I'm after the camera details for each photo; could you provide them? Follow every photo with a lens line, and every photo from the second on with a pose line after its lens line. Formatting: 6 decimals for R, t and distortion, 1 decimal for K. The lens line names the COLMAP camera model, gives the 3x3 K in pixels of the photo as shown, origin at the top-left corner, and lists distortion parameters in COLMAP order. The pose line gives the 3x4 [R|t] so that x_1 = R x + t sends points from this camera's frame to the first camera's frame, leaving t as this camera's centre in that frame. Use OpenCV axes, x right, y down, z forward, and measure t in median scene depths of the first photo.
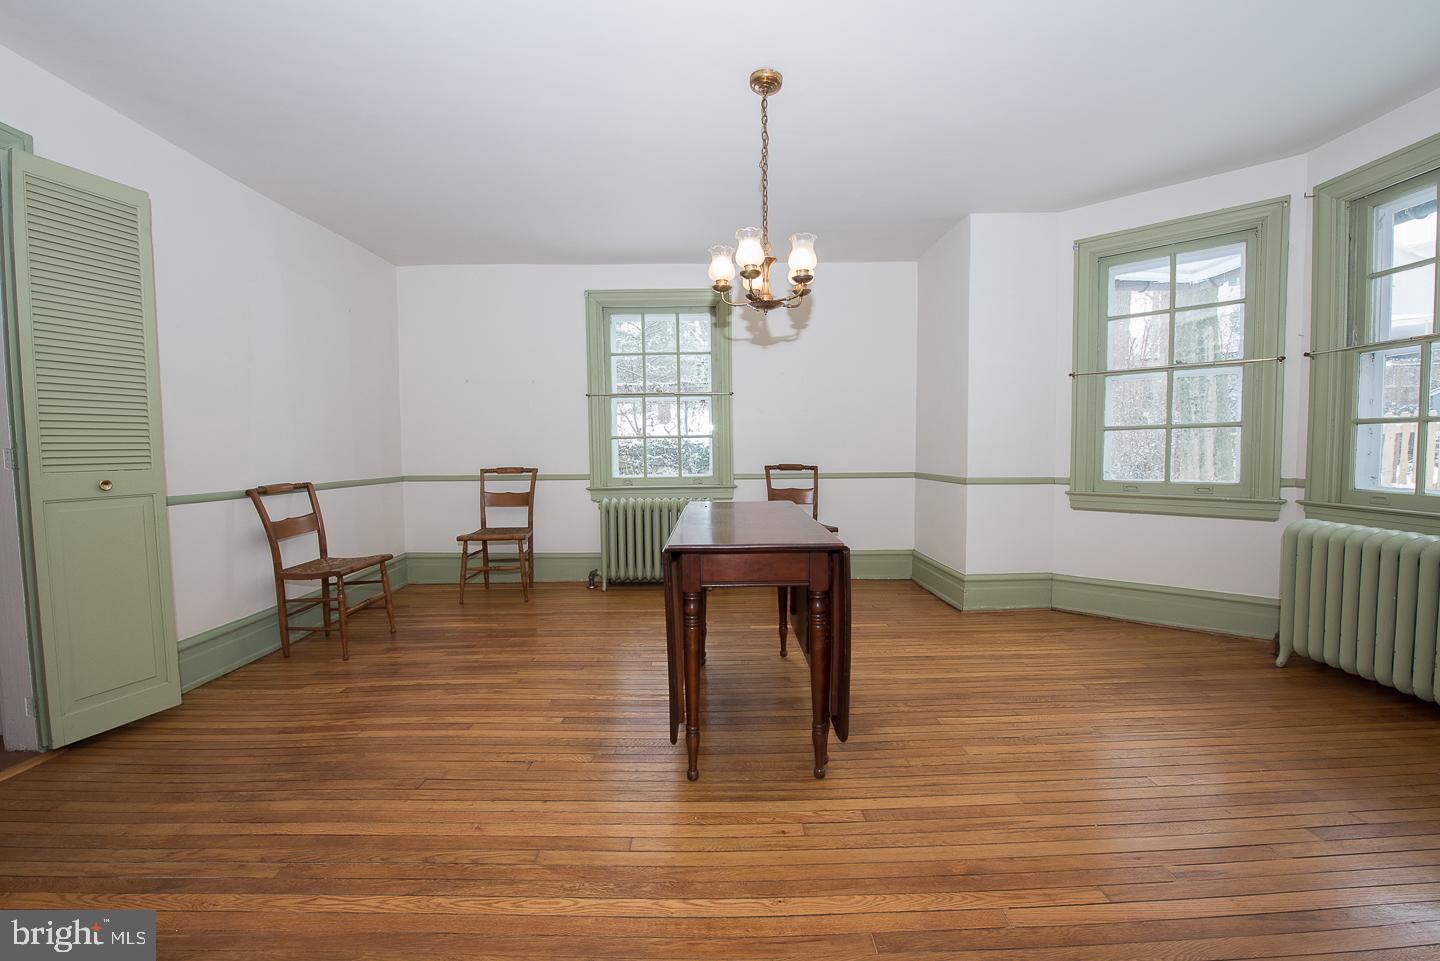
lens RADIAL K [[569.2, 0, 720.0], [0, 569.2, 480.5], [0, 0, 1]] dist [-0.022383, -0.000126]
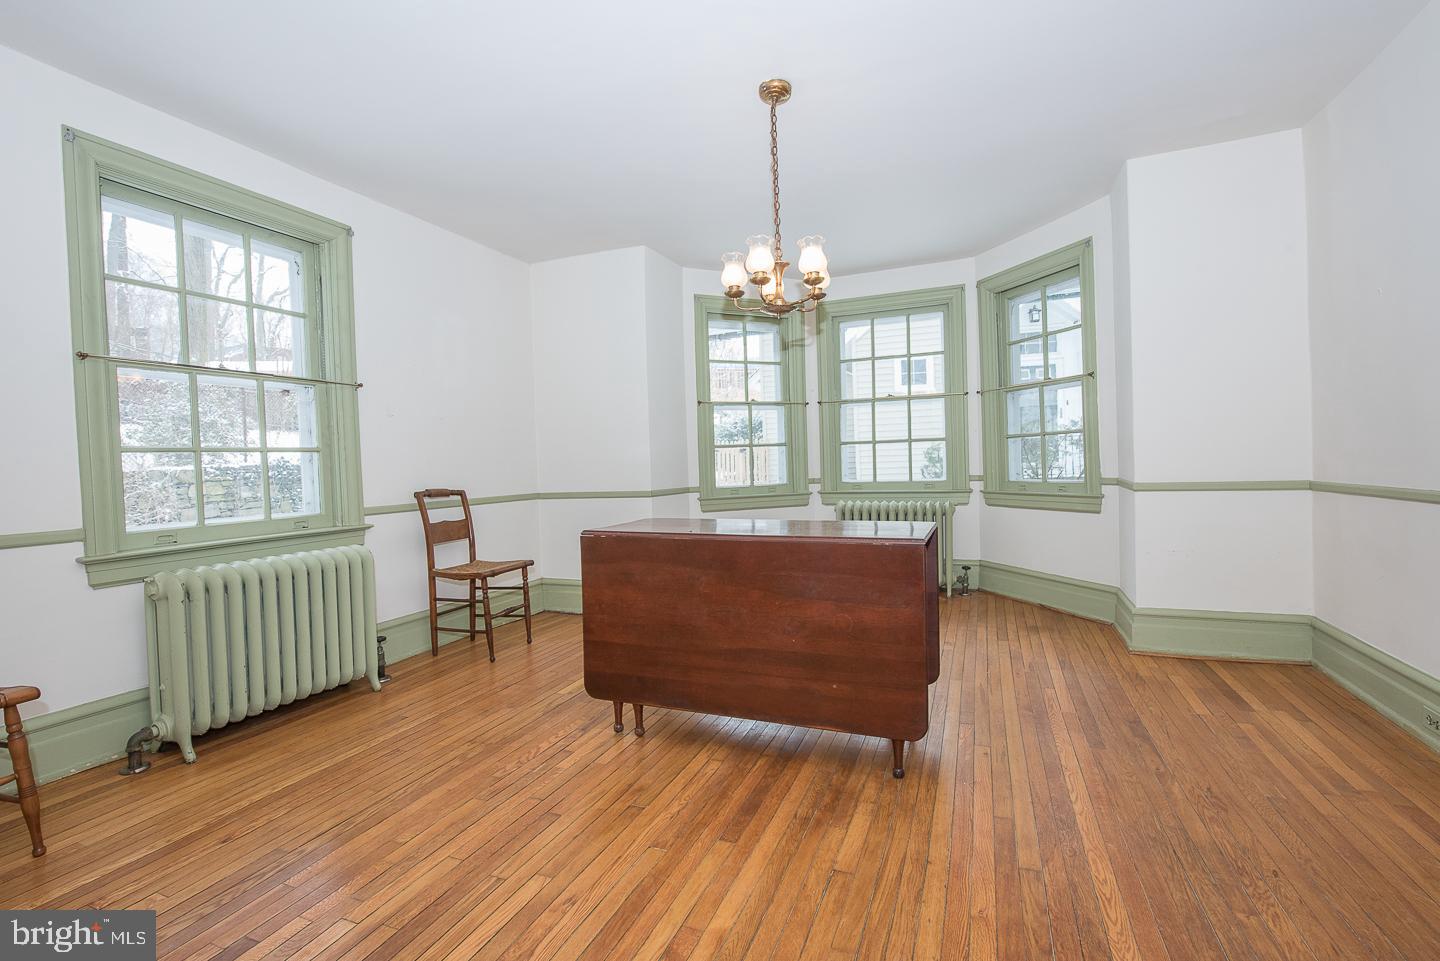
lens RADIAL K [[637.9, 0, 720.0], [0, 637.9, 480.5], [0, 0, 1]] dist [-0.016071, 0.000117]
pose [[0.390589, -0.025156, 0.920221, -0.721999], [0.084911, 0.996350, -0.008803, -0.002563], [-0.916641, 0.081575, 0.391300, 0.495754]]
